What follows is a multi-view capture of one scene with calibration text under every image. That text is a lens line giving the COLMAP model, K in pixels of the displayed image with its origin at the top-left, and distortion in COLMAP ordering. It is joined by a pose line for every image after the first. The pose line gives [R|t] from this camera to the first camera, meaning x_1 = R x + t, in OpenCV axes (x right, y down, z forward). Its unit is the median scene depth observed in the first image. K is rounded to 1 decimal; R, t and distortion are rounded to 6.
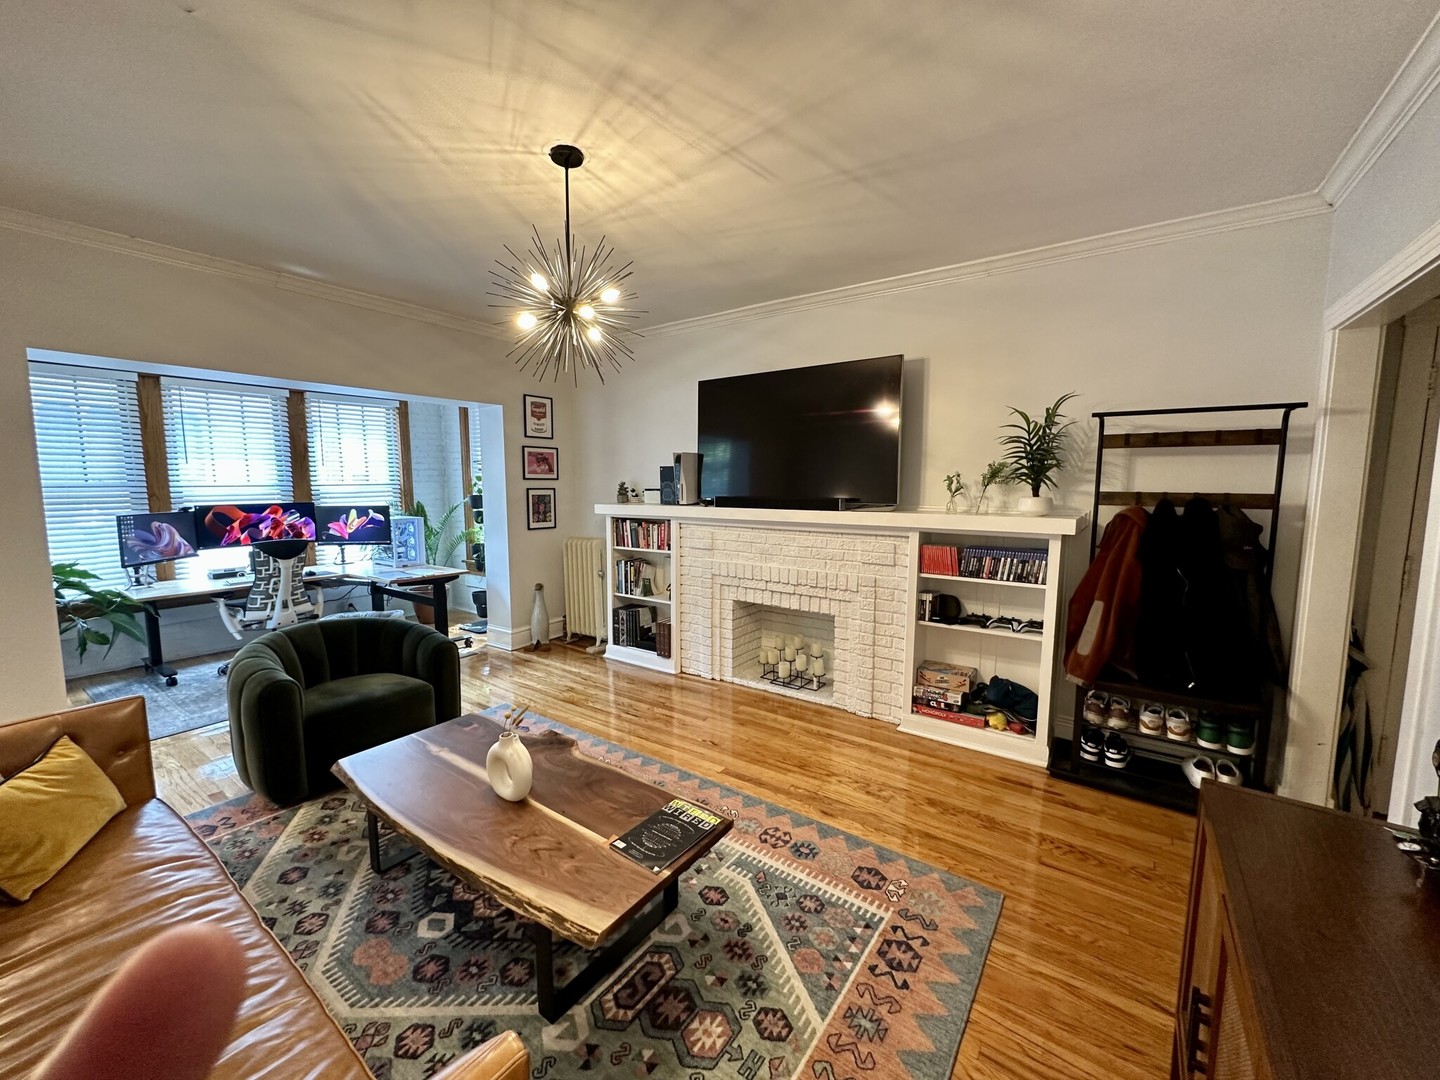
lens RADIAL K [[570.3, 0, 720.0], [0, 570.3, 541.4], [0, 0, 1]] dist [-0.008142, 0.000232]
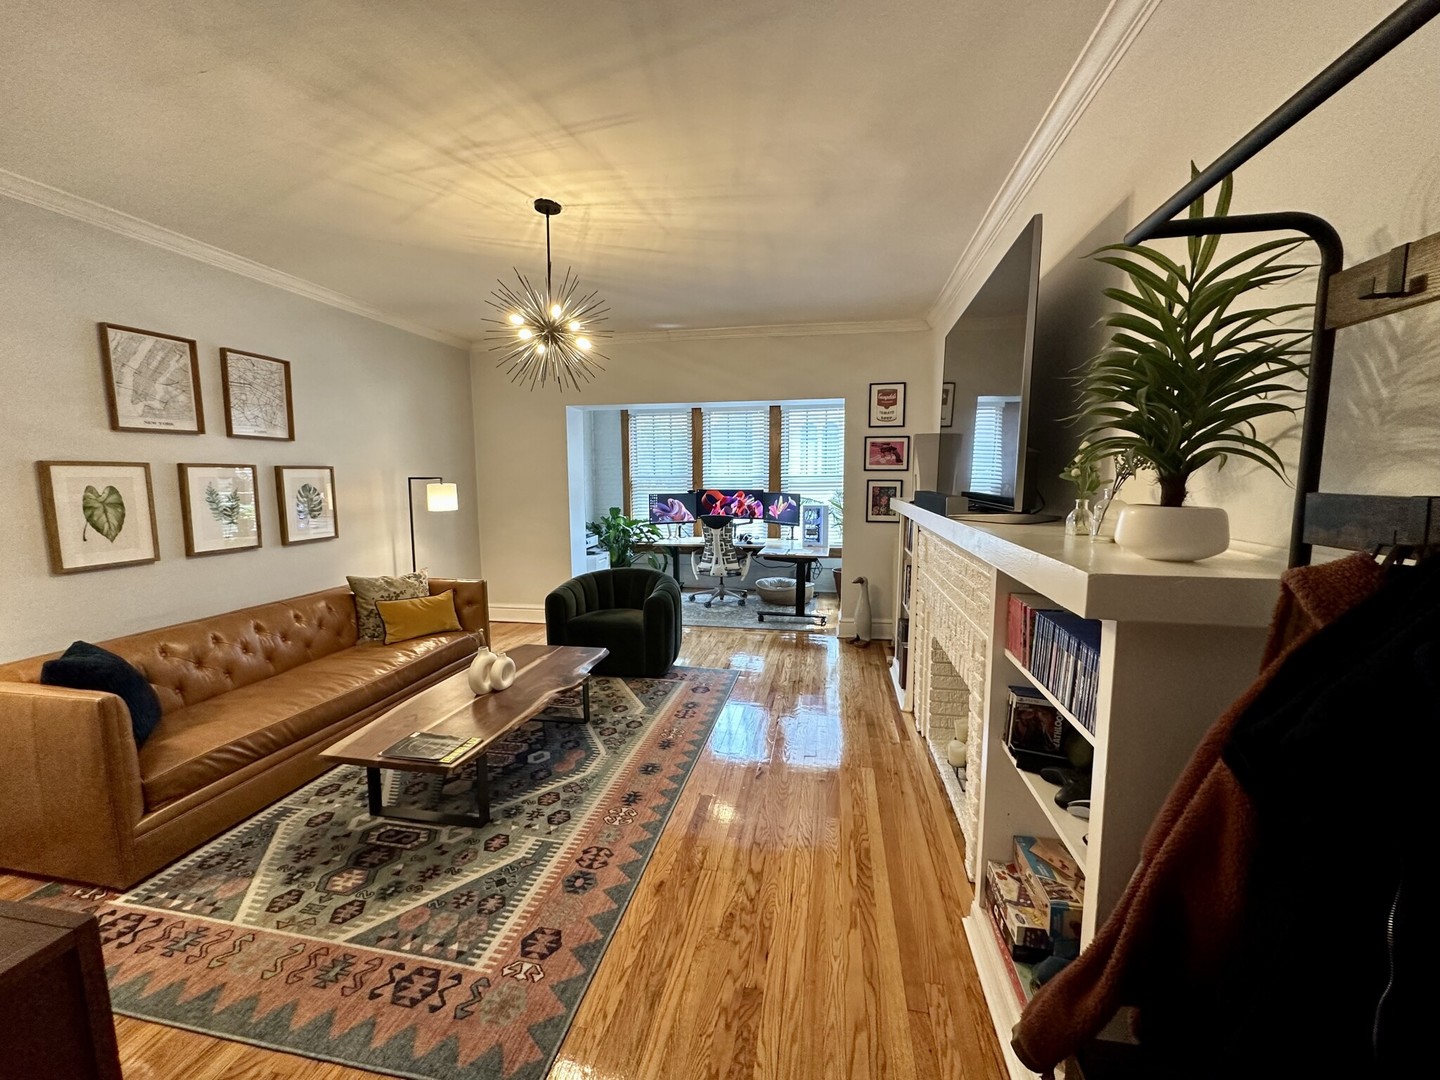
lens RADIAL K [[570.3, 0, 722.0], [0, 570.3, 540.2], [0, 0, 1]] dist [-0.008142, 0.000232]
pose [[0.419571, 0.100838, -0.902104, 0.971261], [-0.092890, 0.993363, 0.067836, -0.070832], [0.902957, 0.055334, 0.426154, 0.775027]]
